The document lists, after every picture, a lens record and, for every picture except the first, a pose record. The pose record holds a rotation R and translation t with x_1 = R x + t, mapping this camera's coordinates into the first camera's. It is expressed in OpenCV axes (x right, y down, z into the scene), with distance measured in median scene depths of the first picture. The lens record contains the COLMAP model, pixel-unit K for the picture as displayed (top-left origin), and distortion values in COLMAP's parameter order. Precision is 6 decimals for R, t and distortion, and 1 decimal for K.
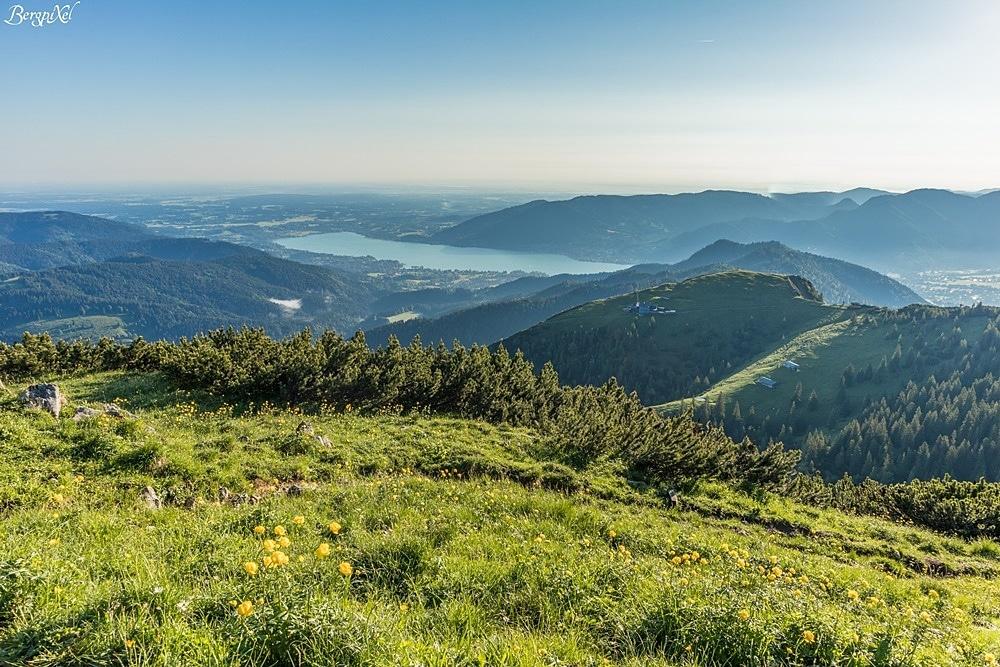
lens RADIAL K [[665.5, 0, 495.5], [0, 665.5, 333.2], [0, 0, 1]] dist [-0.011376, -0.007497]
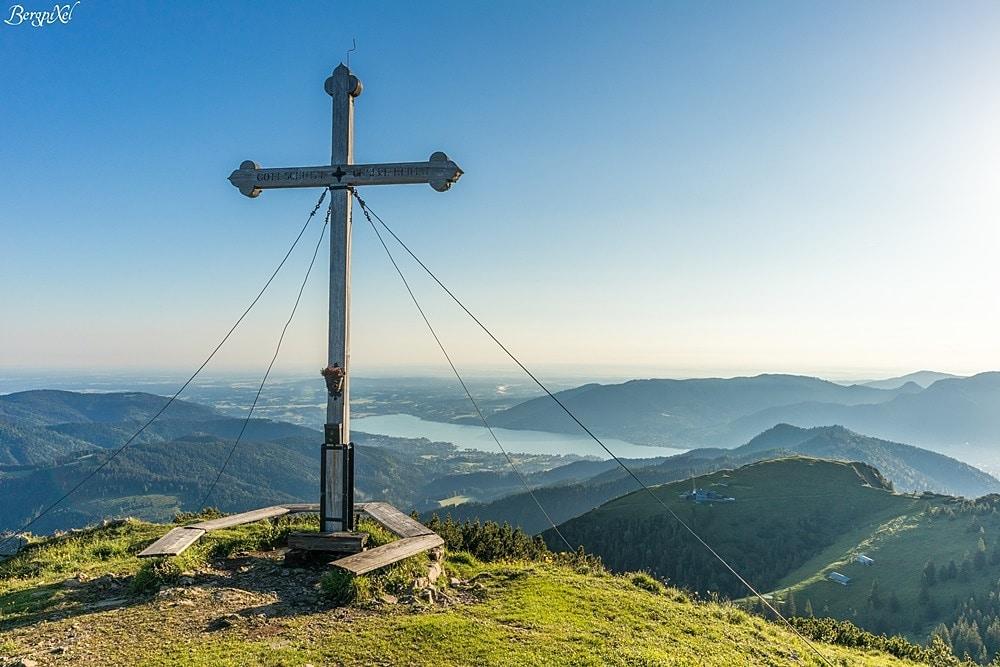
lens RADIAL K [[665.5, 0, 492.9], [0, 665.5, 327.7], [0, 0, 1]] dist [-0.011376, -0.007497]
pose [[0.996383, -0.005583, -0.084791, 0.002096], [-0.018126, 0.960910, -0.276268, 0.000324], [0.083019, 0.276806, 0.957333, -0.007542]]
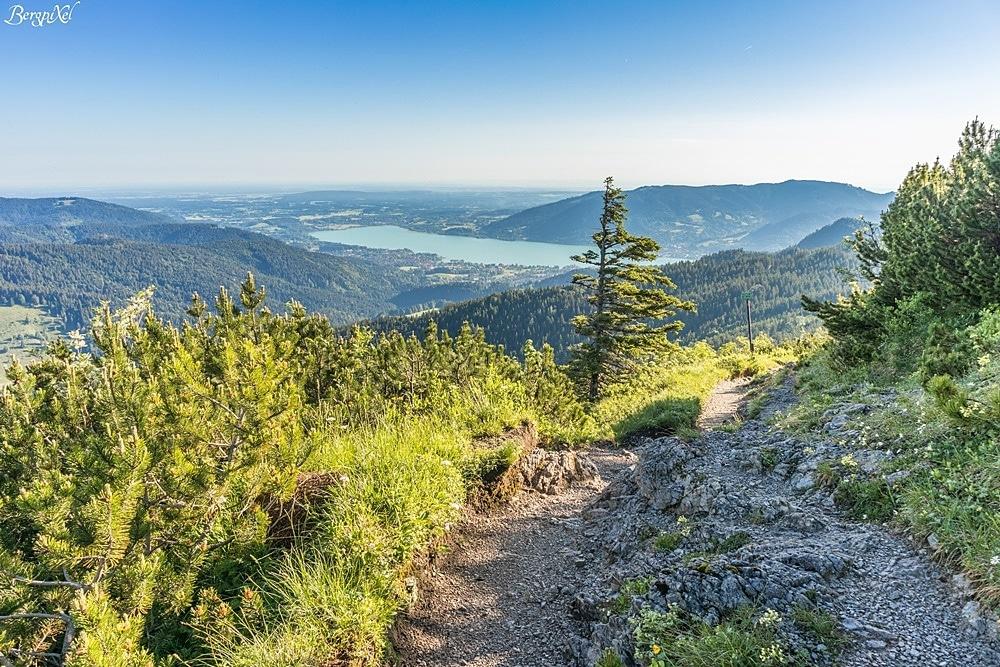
lens RADIAL K [[665.5, 0, 500.2], [0, 665.5, 332.0], [0, 0, 1]] dist [-0.011376, -0.007497]
pose [[0.996831, 0.016182, -0.077890, 0.011499], [-0.016559, 0.999854, -0.004202, -0.003013], [0.077811, 0.005479, 0.996953, 0.156194]]
